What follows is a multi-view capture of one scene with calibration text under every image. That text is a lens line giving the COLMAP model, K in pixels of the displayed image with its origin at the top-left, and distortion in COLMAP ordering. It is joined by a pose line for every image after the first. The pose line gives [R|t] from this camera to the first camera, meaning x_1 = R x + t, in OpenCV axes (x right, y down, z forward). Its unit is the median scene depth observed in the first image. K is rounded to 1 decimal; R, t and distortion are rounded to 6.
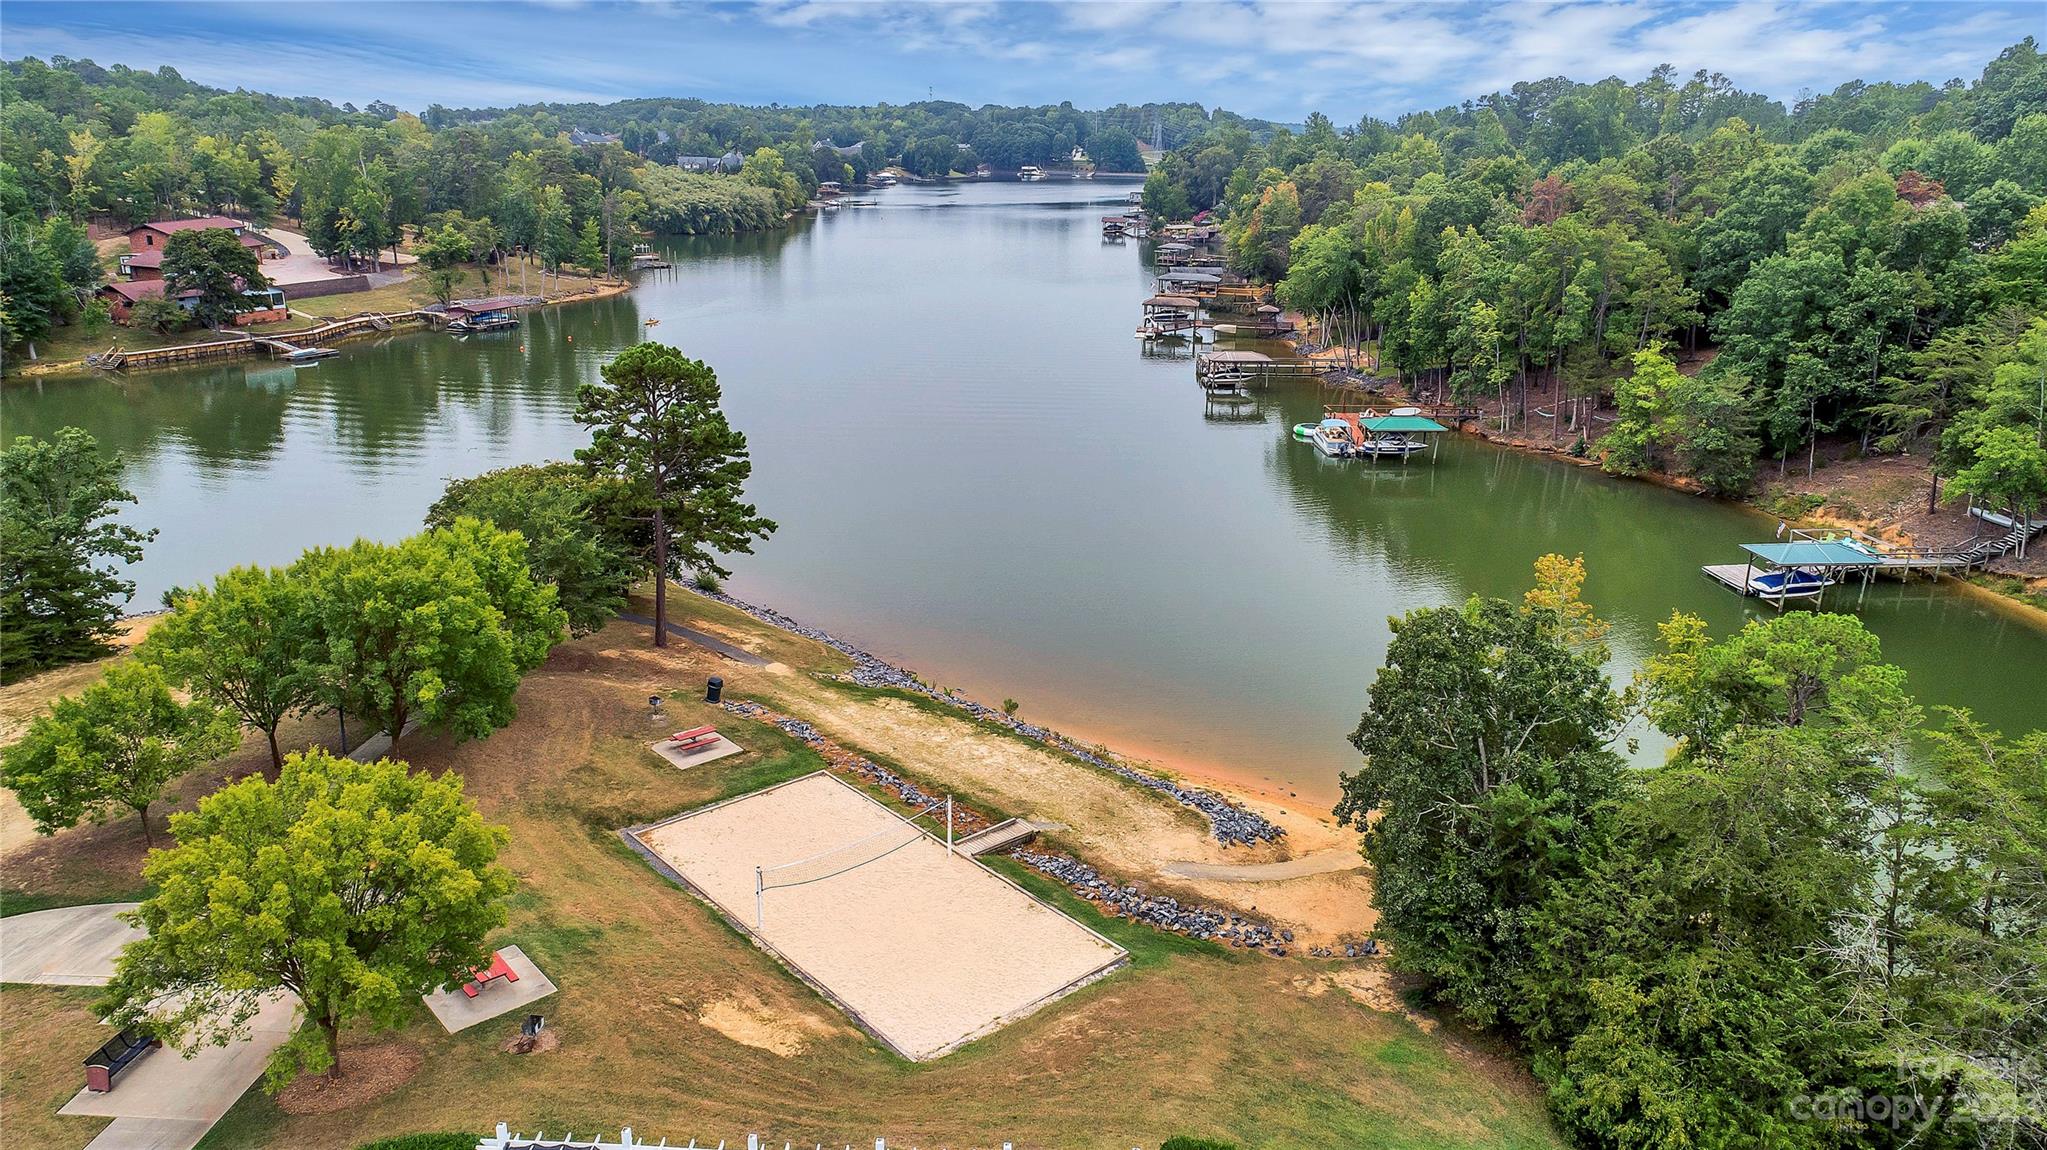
lens RADIAL K [[1392.1, 0, 1032.9], [0, 1392.1, 554.6], [0, 0, 1]] dist [-0.009102, 0.003461]
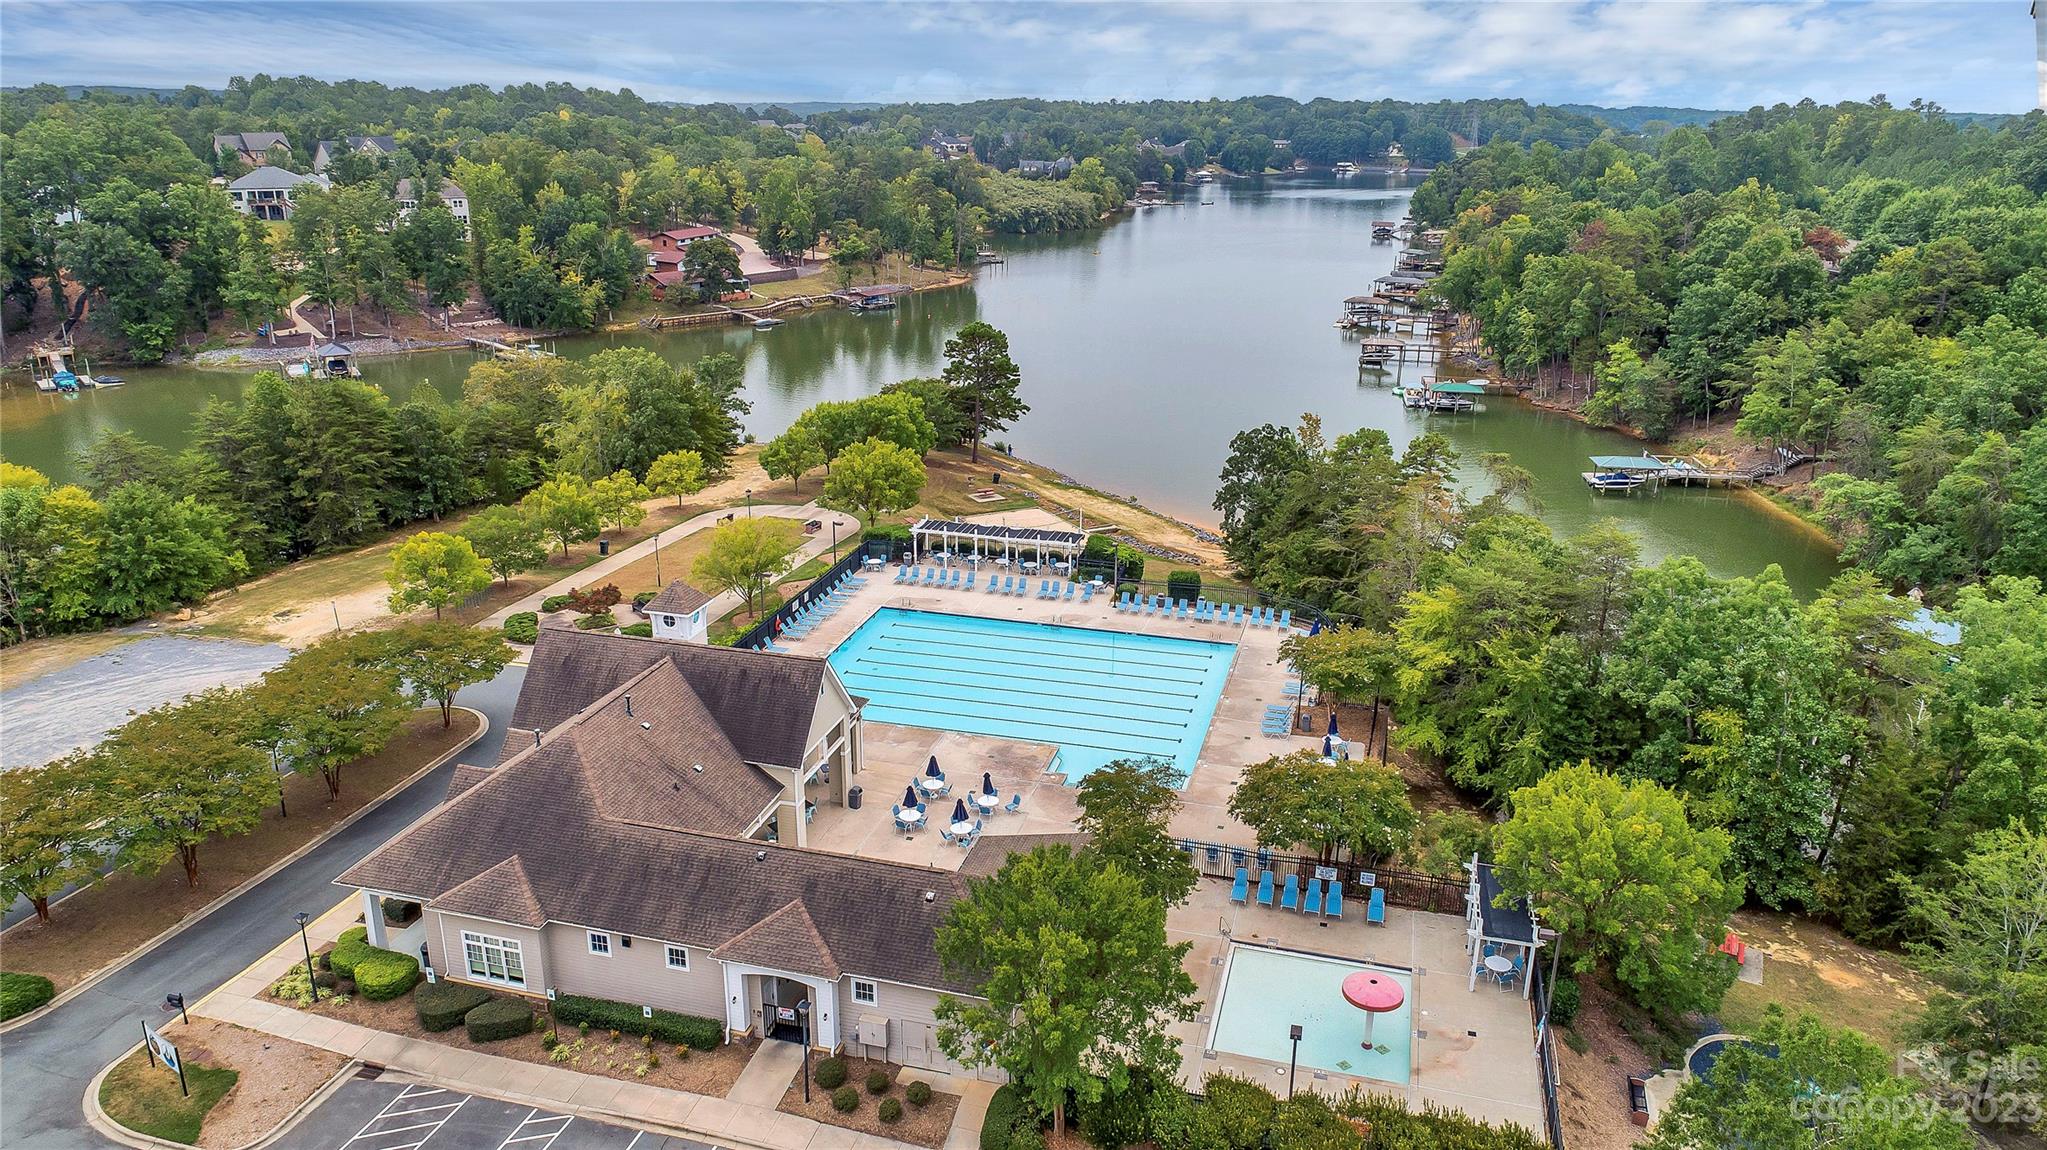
lens RADIAL K [[1392.1, 0, 1032.9], [0, 1392.1, 554.6], [0, 0, 1]] dist [-0.009102, 0.003461]
pose [[0.972293, 0.064308, -0.224745, 0.101423], [-0.061637, 0.997920, 0.018887, 0.052350], [0.225492, -0.004511, 0.974235, -0.349465]]
